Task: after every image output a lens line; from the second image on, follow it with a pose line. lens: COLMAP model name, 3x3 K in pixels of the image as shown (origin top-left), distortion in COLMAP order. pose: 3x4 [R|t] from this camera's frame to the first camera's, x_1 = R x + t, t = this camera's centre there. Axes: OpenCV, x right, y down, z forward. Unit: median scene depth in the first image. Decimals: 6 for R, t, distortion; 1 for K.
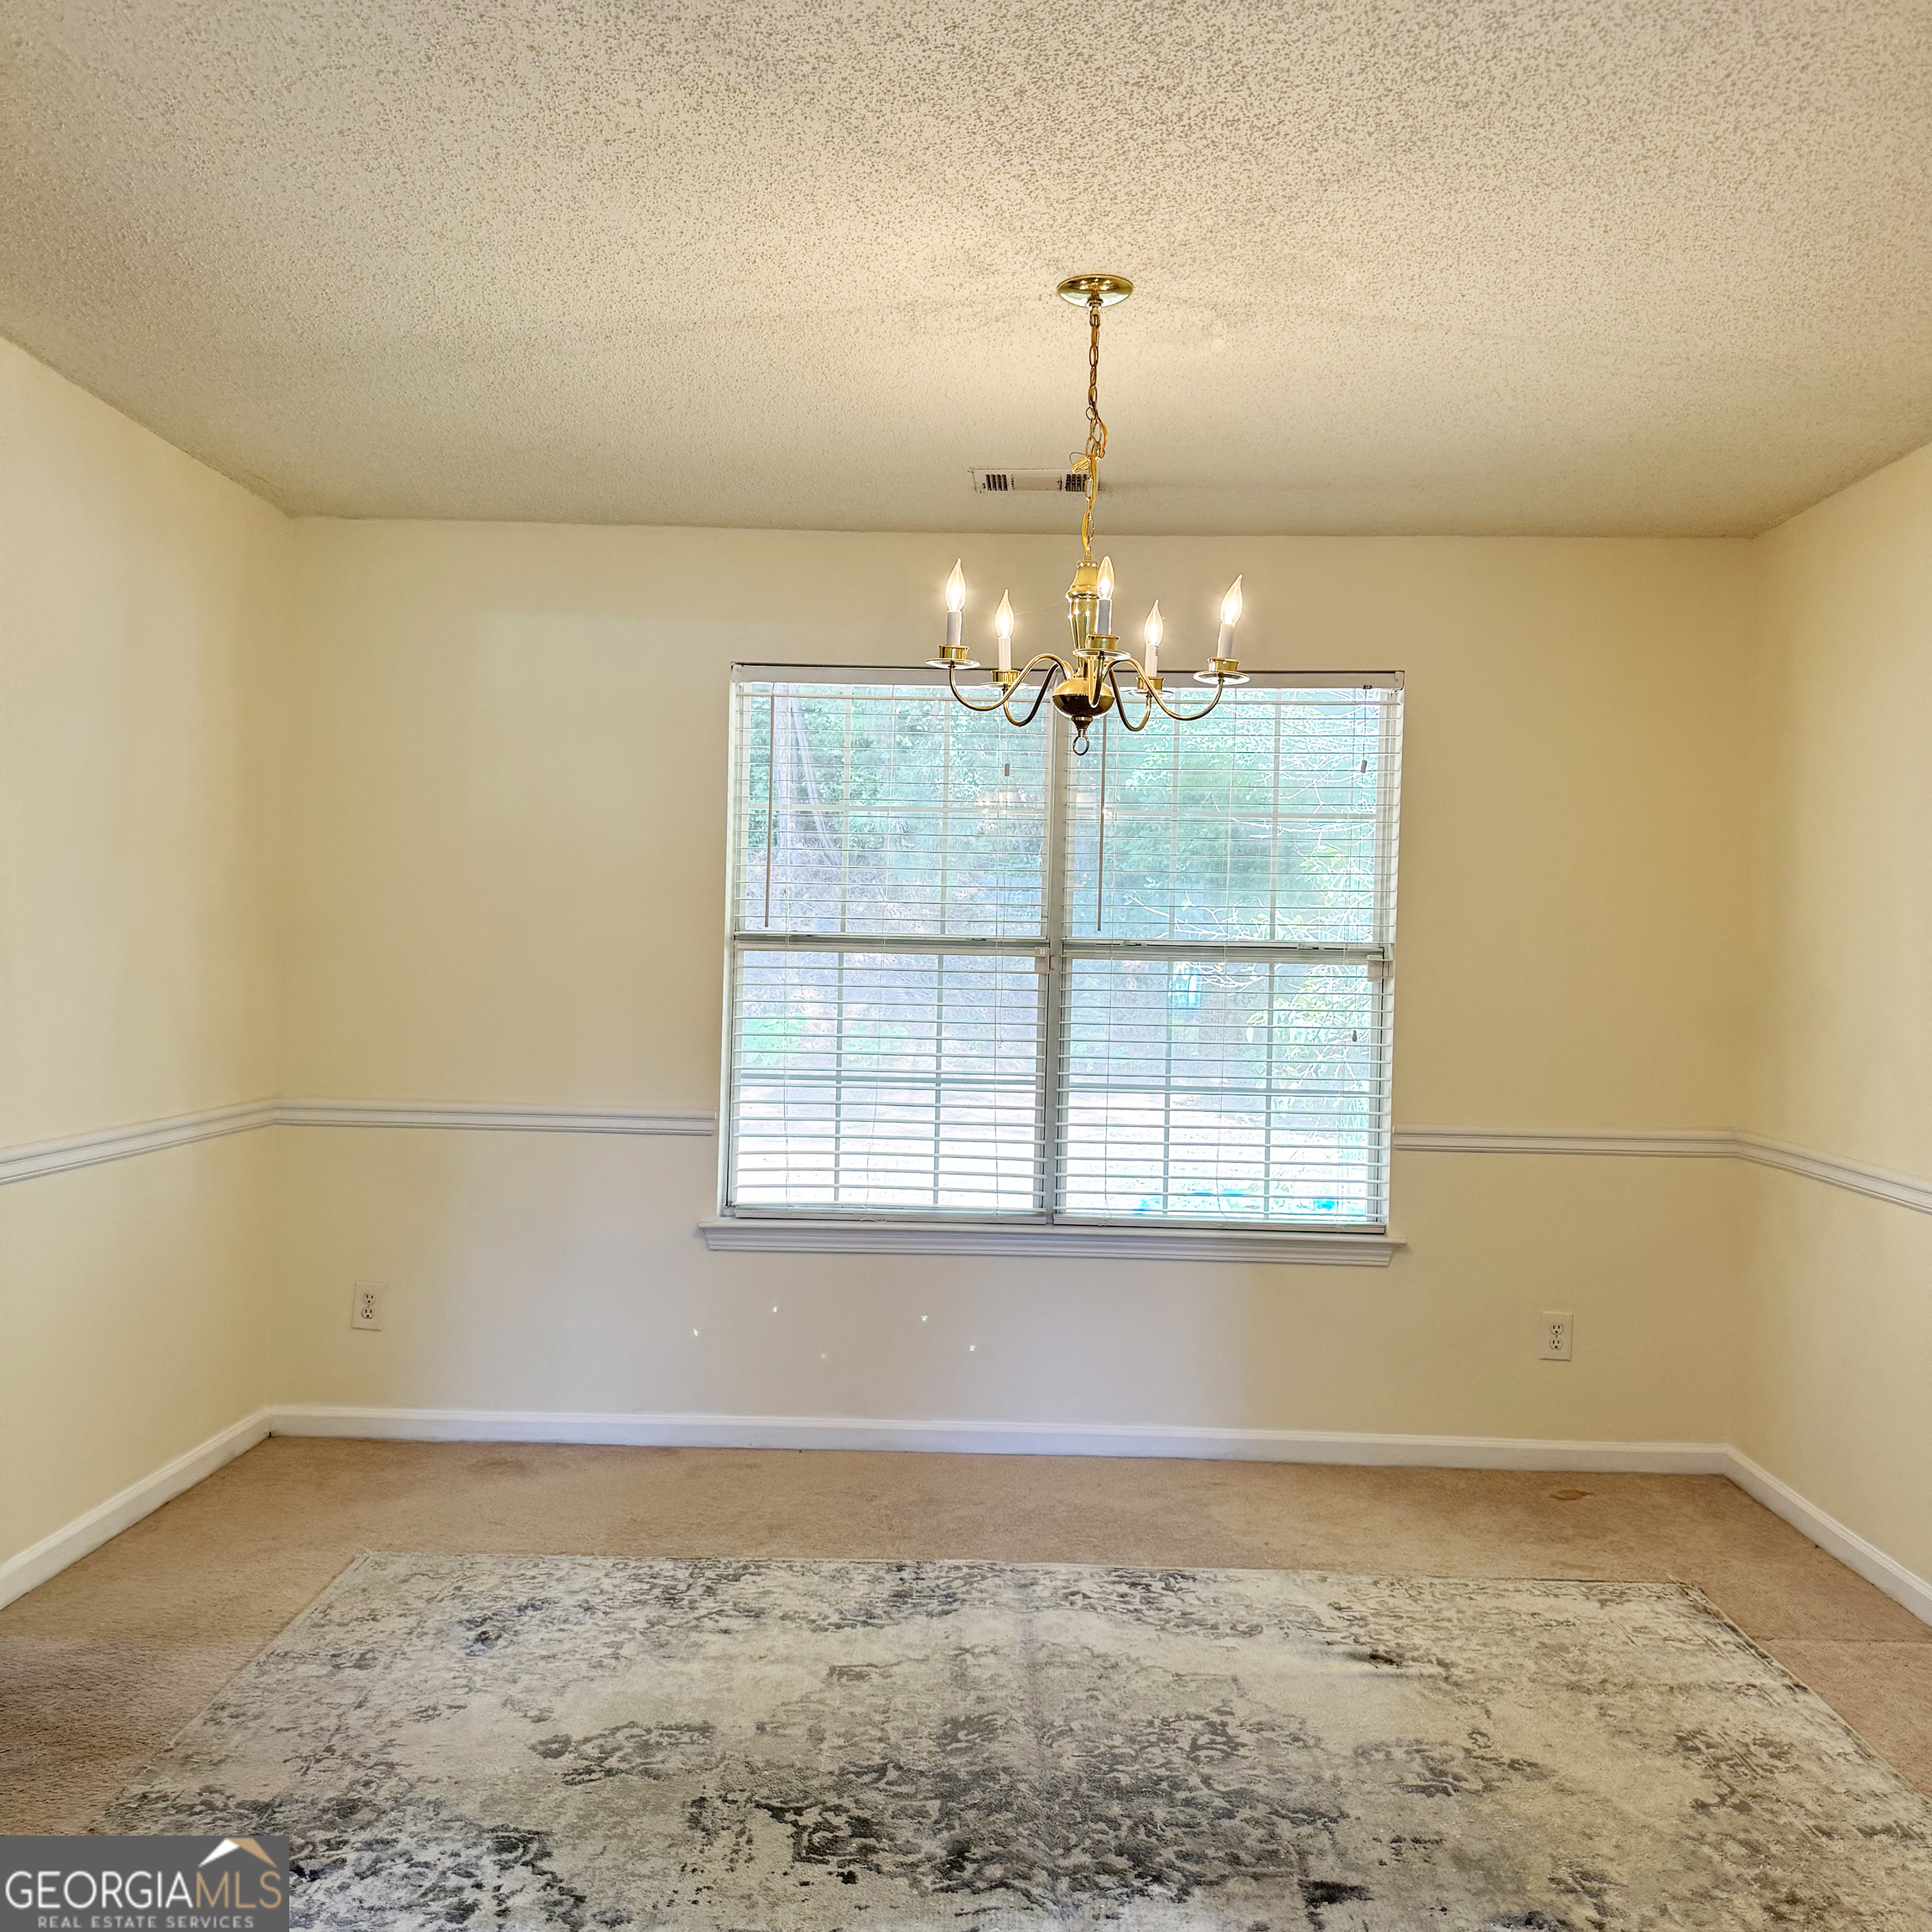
lens RADIAL K [[1811.0, 0, 969.5], [0, 1811.0, 948.7], [0, 0, 1]] dist [0.025034, 0.000000]
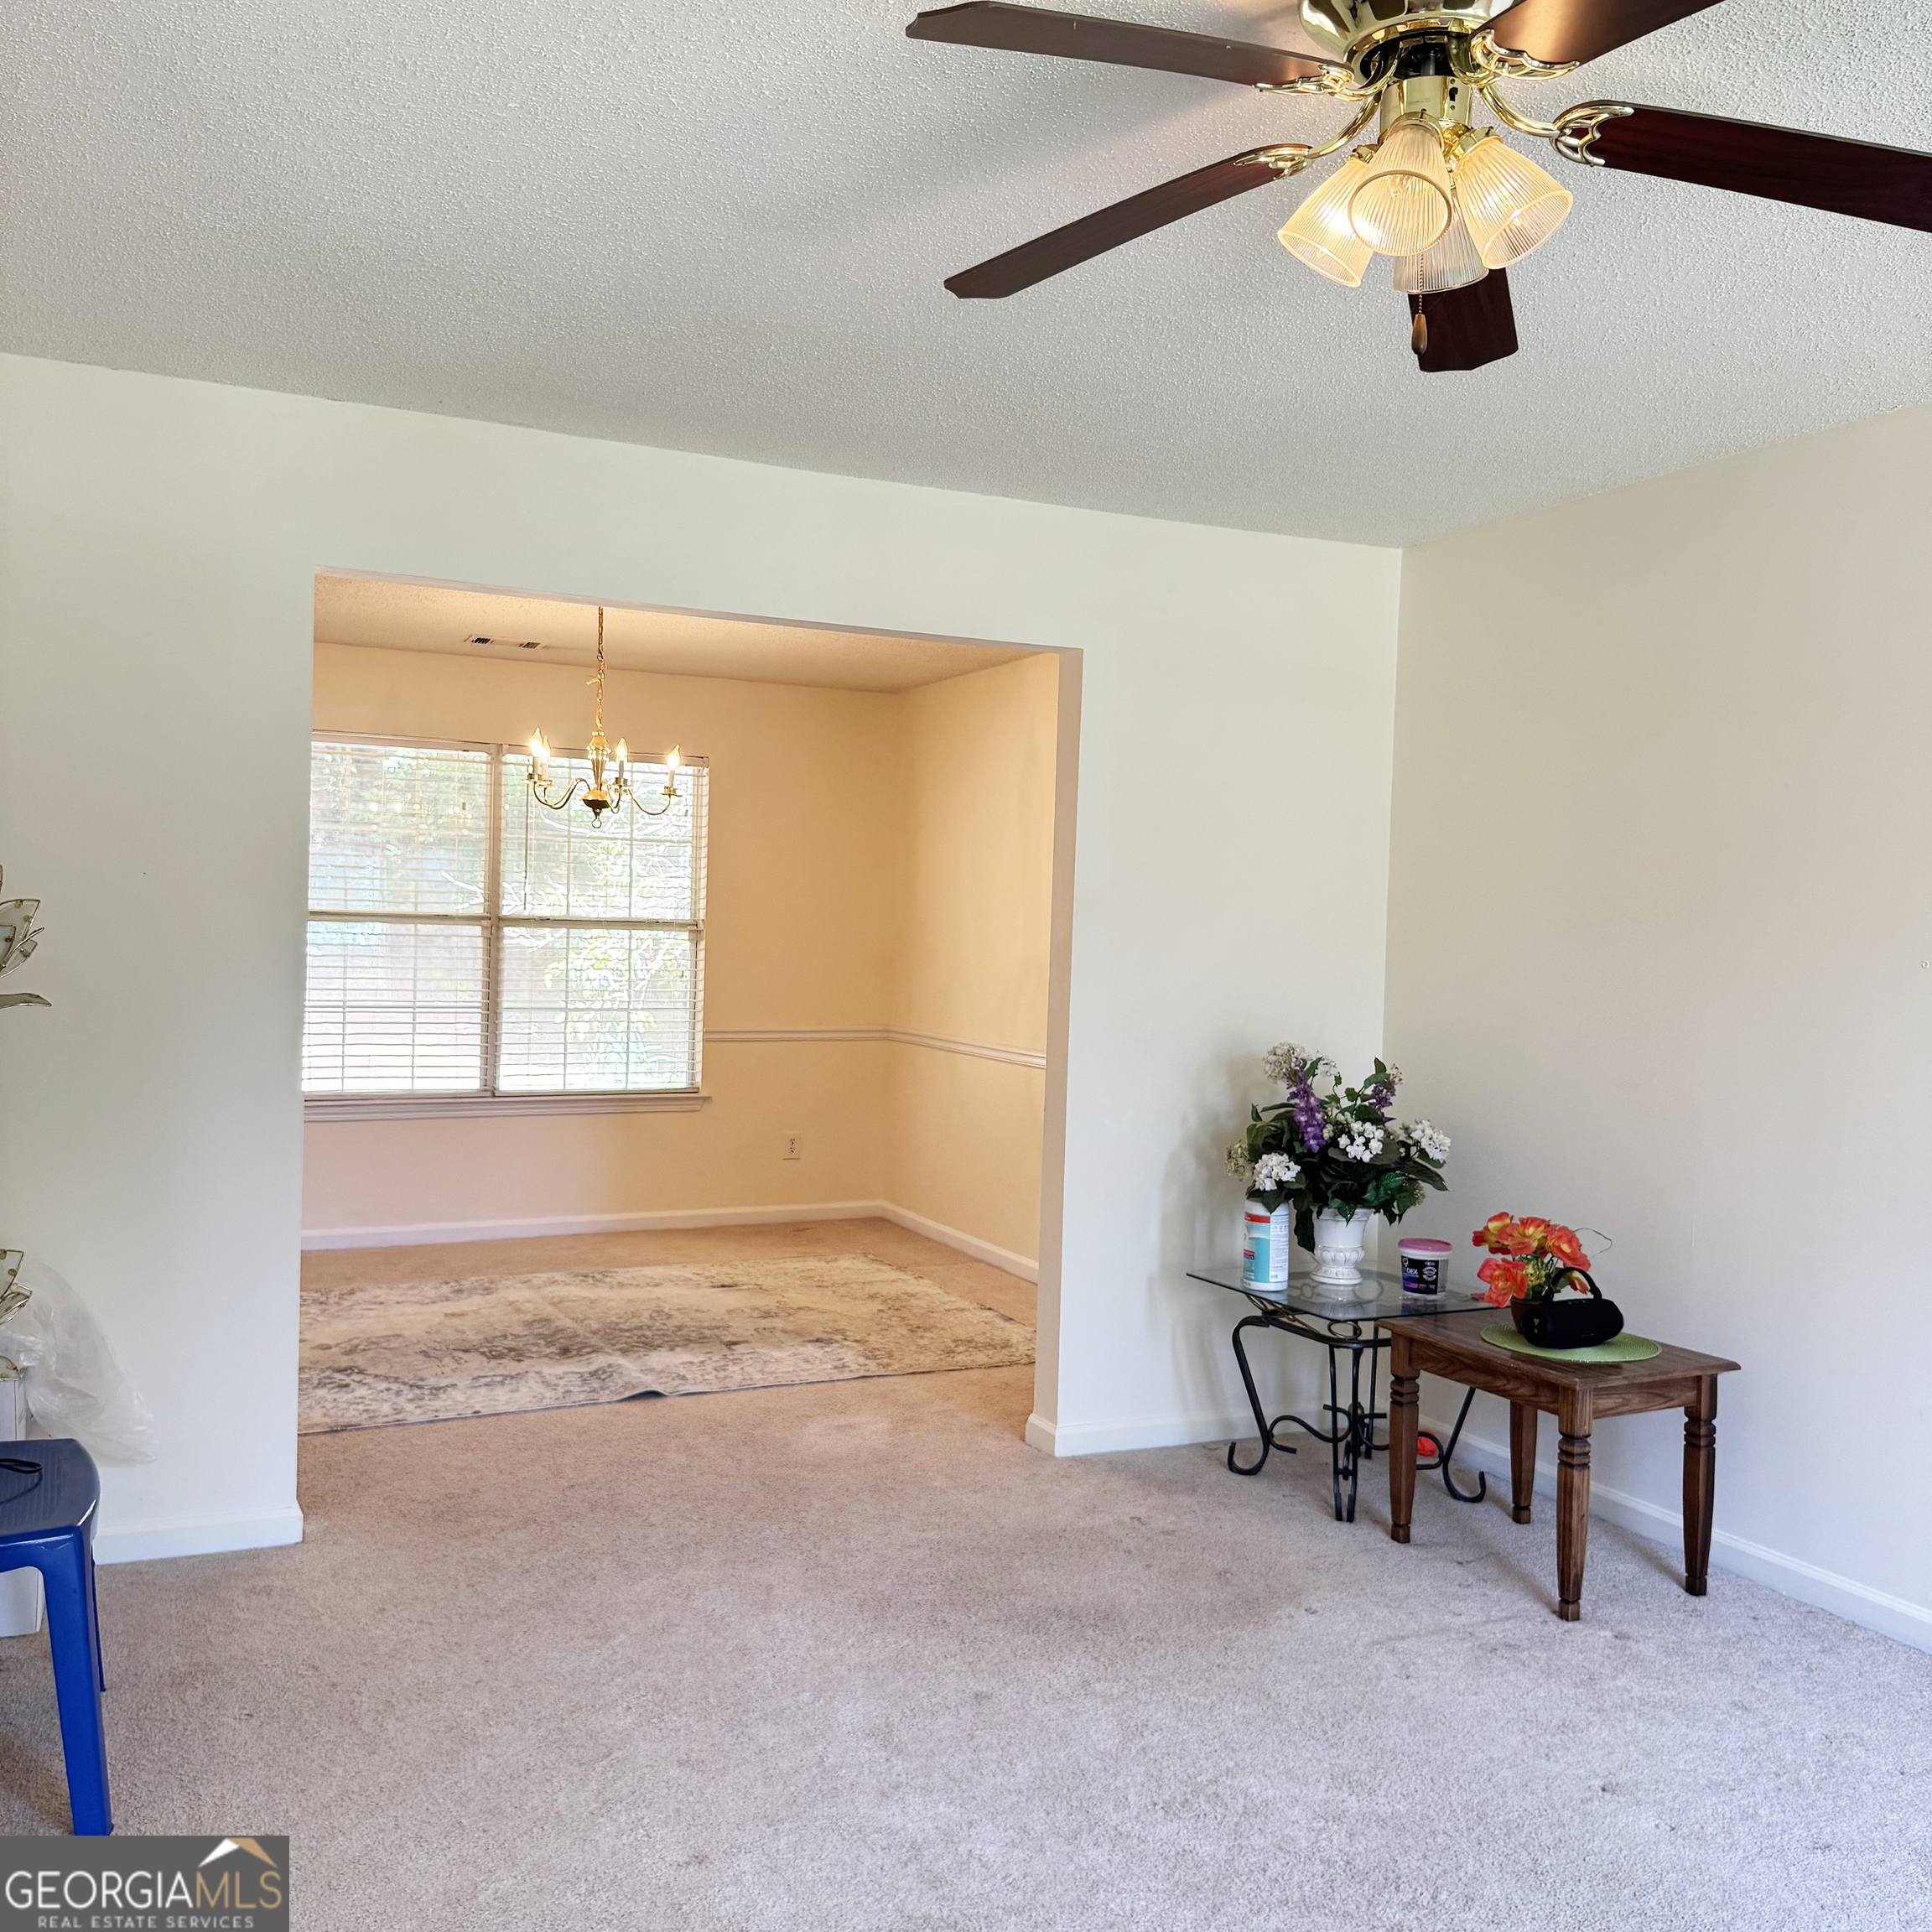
lens RADIAL K [[1811.0, 0, 966.2], [0, 1811.0, 965.2], [0, 0, 1]] dist [0.025034, 0.000000]
pose [[0.896798, -0.006122, 0.442398, -0.290380], [-0.008599, 0.999474, 0.031261, -0.015132], [-0.442357, -0.031839, 0.896274, -0.613126]]
